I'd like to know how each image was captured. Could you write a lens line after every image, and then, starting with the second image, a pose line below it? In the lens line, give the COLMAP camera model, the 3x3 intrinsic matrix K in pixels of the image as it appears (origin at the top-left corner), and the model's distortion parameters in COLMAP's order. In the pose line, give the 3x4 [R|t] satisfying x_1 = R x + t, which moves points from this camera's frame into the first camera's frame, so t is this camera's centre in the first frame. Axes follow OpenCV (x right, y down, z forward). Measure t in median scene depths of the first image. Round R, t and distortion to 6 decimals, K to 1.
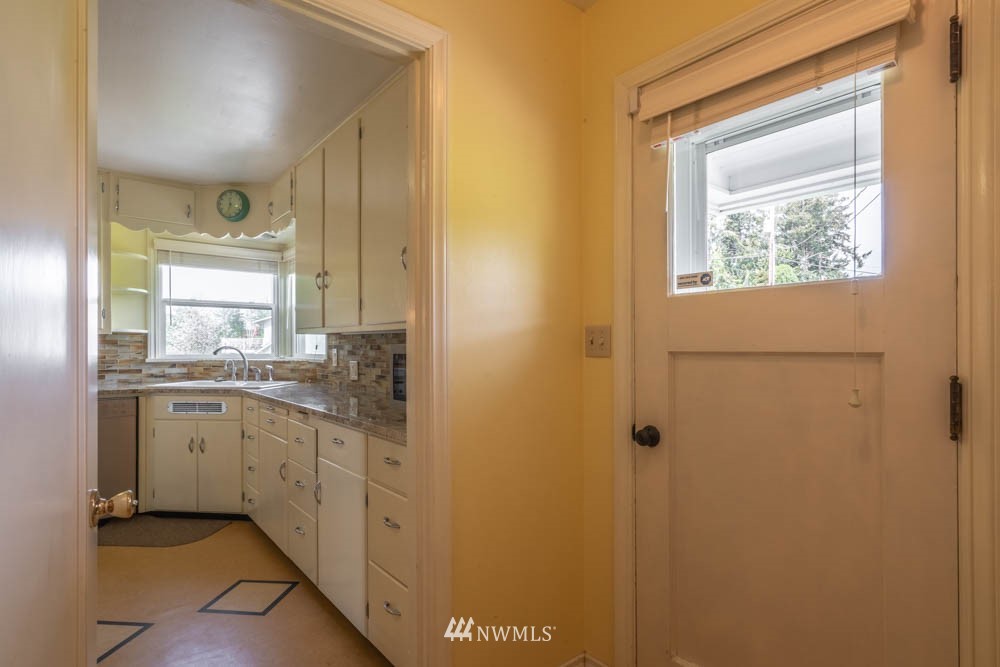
lens RADIAL K [[518.7, 0, 502.7], [0, 518.7, 351.4], [0, 0, 1]] dist [0.001977, 0.000785]
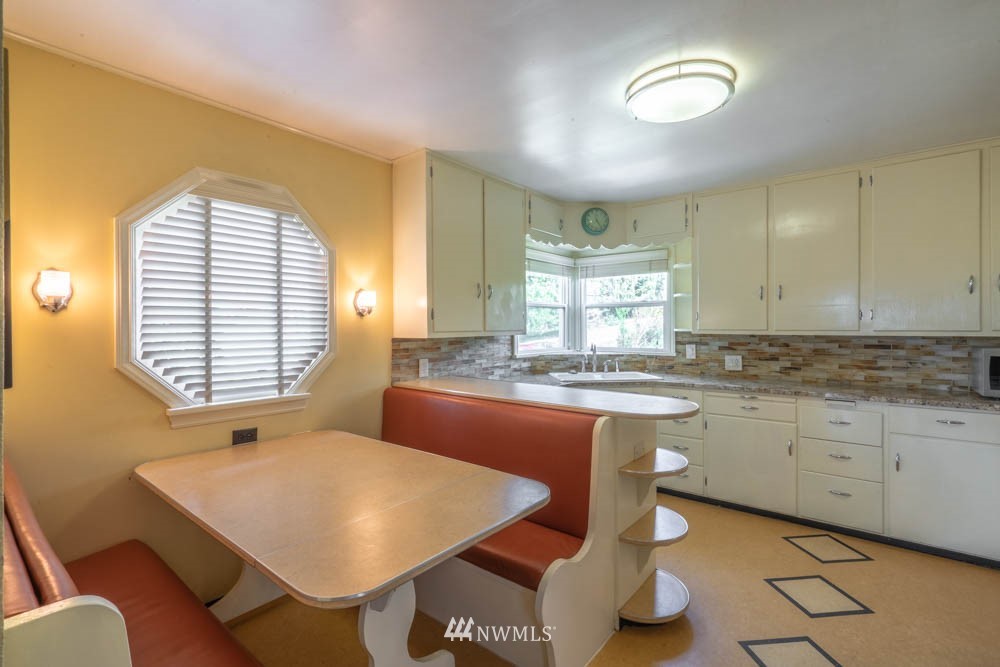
lens RADIAL K [[455.7, 0, 492.6], [0, 455.7, 331.2], [0, 0, 1]] dist [0.000158, 0.000211]
pose [[0.978380, -0.009219, 0.206610, -0.944890], [0.008755, 0.999957, 0.003158, -0.041209], [-0.206630, -0.001280, 0.978418, 0.053282]]
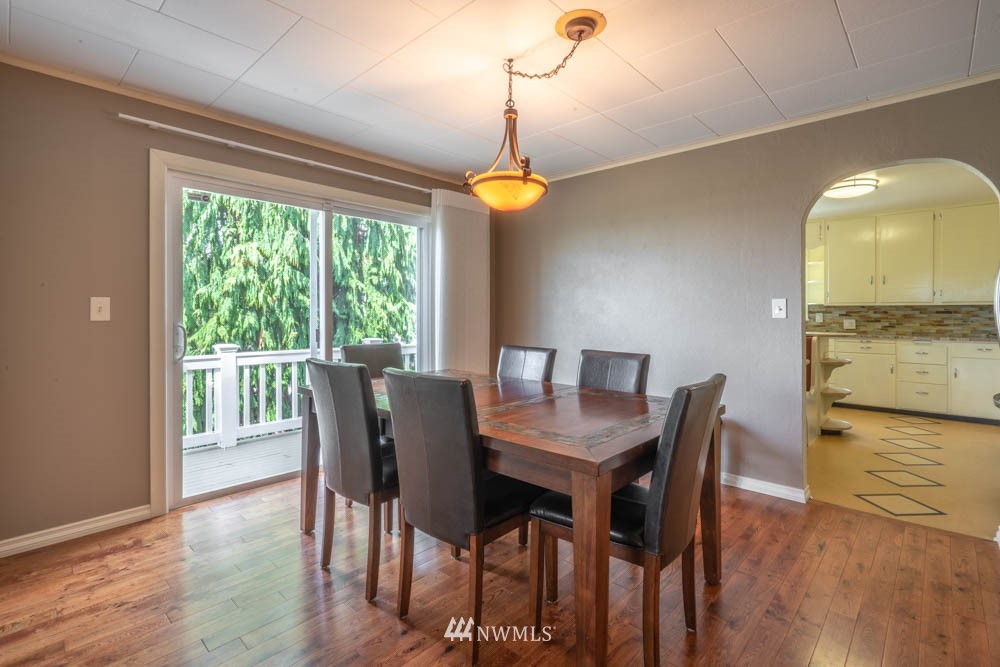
lens RADIAL K [[455.7, 0, 525.5], [0, 455.7, 314.5], [0, 0, 1]] dist [0.000158, 0.000211]
pose [[0.986206, -0.003219, 0.165490, -1.561517], [0.003655, 0.999991, -0.002328, 0.000358], [-0.165481, 0.002901, 0.986209, -0.427009]]
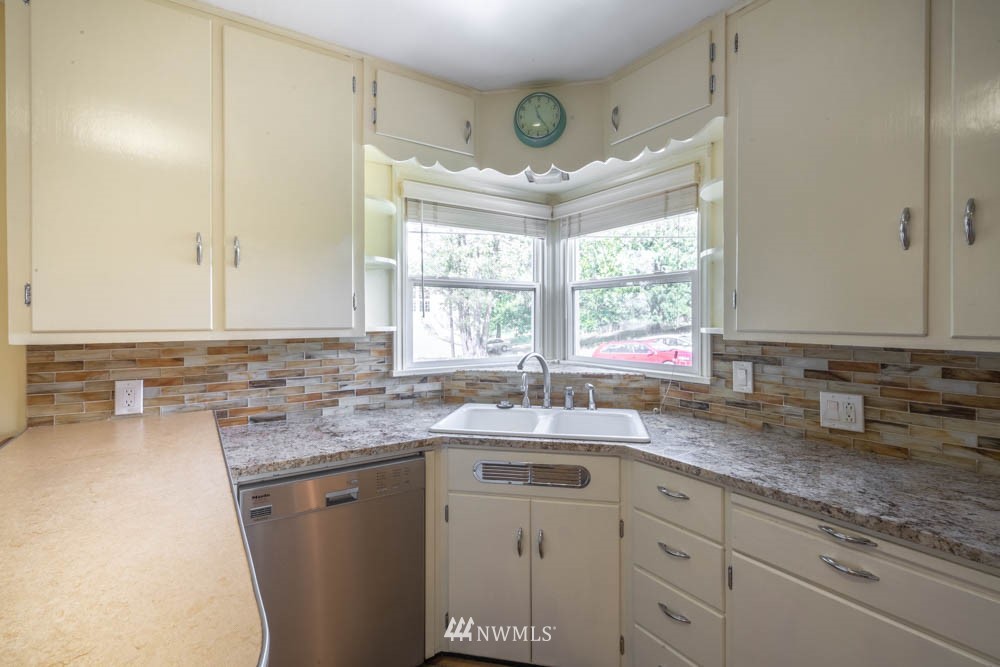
lens RADIAL K [[455.7, 0, 495.3], [0, 455.7, 323.0], [0, 0, 1]] dist [0.000158, 0.000211]
pose [[0.996211, -0.001730, -0.086948, -0.518771], [0.001752, 0.999998, 0.000177, -0.044748], [0.086947, -0.000329, 0.996213, 0.462599]]
